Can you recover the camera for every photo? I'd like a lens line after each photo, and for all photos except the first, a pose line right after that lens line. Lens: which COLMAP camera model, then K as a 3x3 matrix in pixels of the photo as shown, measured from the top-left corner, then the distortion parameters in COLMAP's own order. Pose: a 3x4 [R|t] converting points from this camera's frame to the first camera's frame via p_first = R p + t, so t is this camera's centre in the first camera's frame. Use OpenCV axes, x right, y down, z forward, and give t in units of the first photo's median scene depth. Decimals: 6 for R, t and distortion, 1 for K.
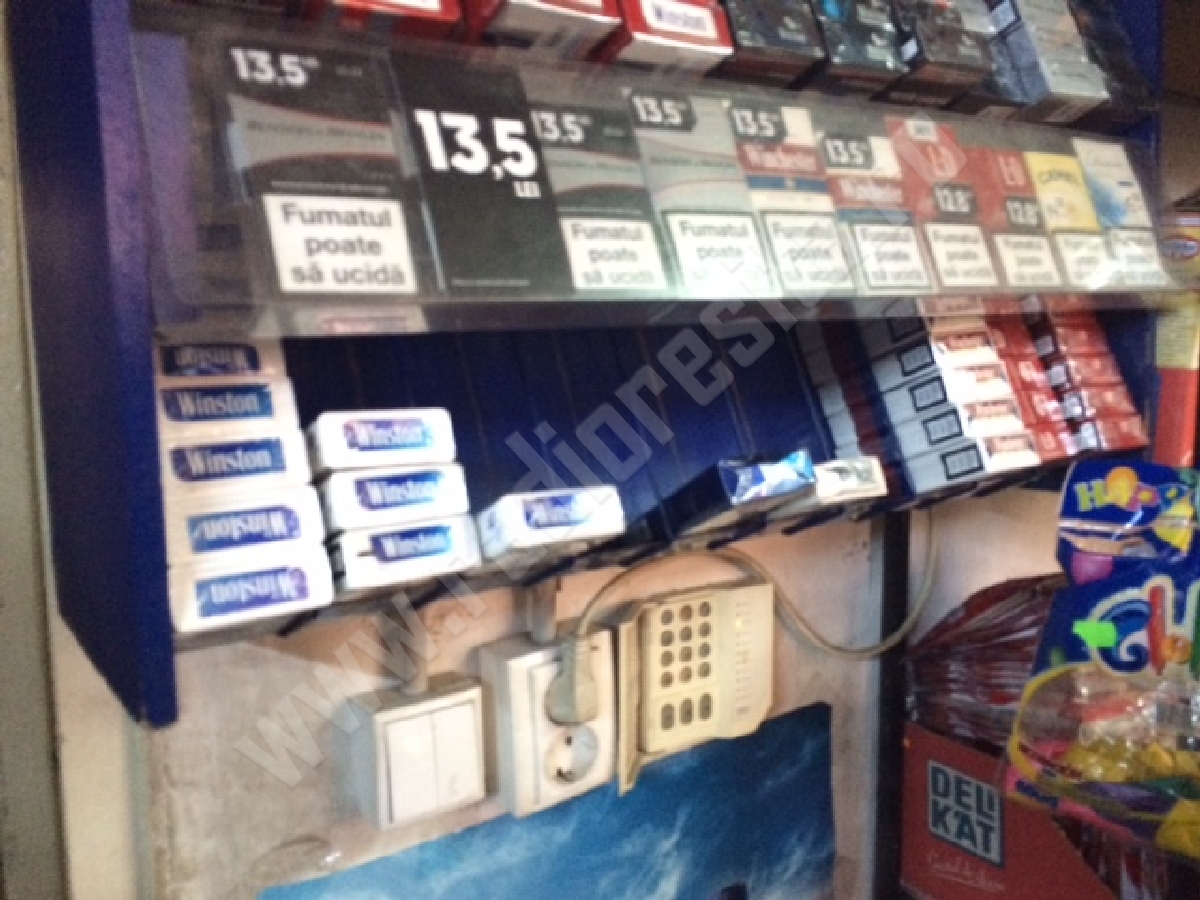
lens RADIAL K [[1017.6, 0, 601.7], [0, 1017.6, 451.0], [0, 0, 1]] dist [0.058304, -0.056138]
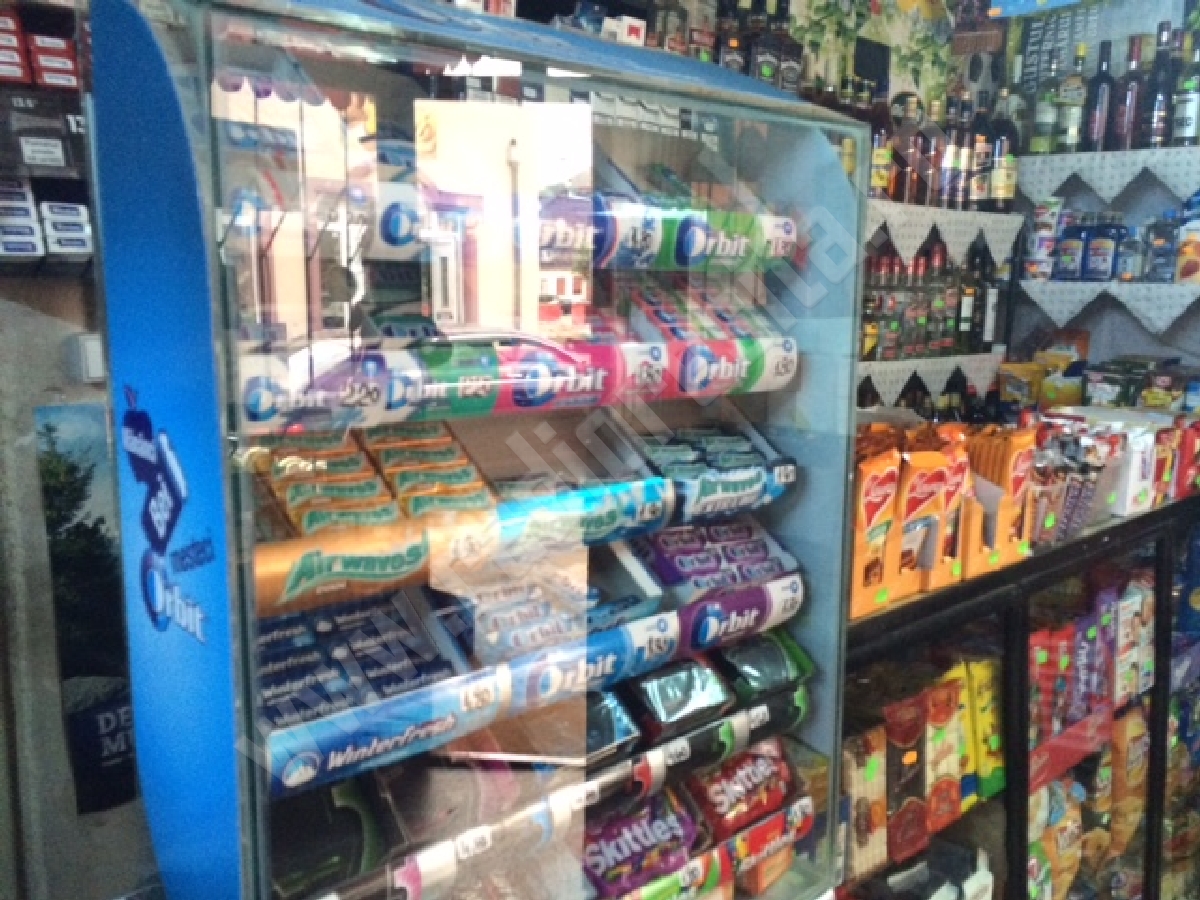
lens RADIAL K [[1017.6, 0, 598.7], [0, 1017.6, 450.0], [0, 0, 1]] dist [0.058304, -0.056138]
pose [[0.991735, 0.010860, 0.127839, 1.235778], [-0.016320, 0.998995, 0.041743, 0.668616], [-0.127257, -0.043485, 0.990916, -2.916457]]
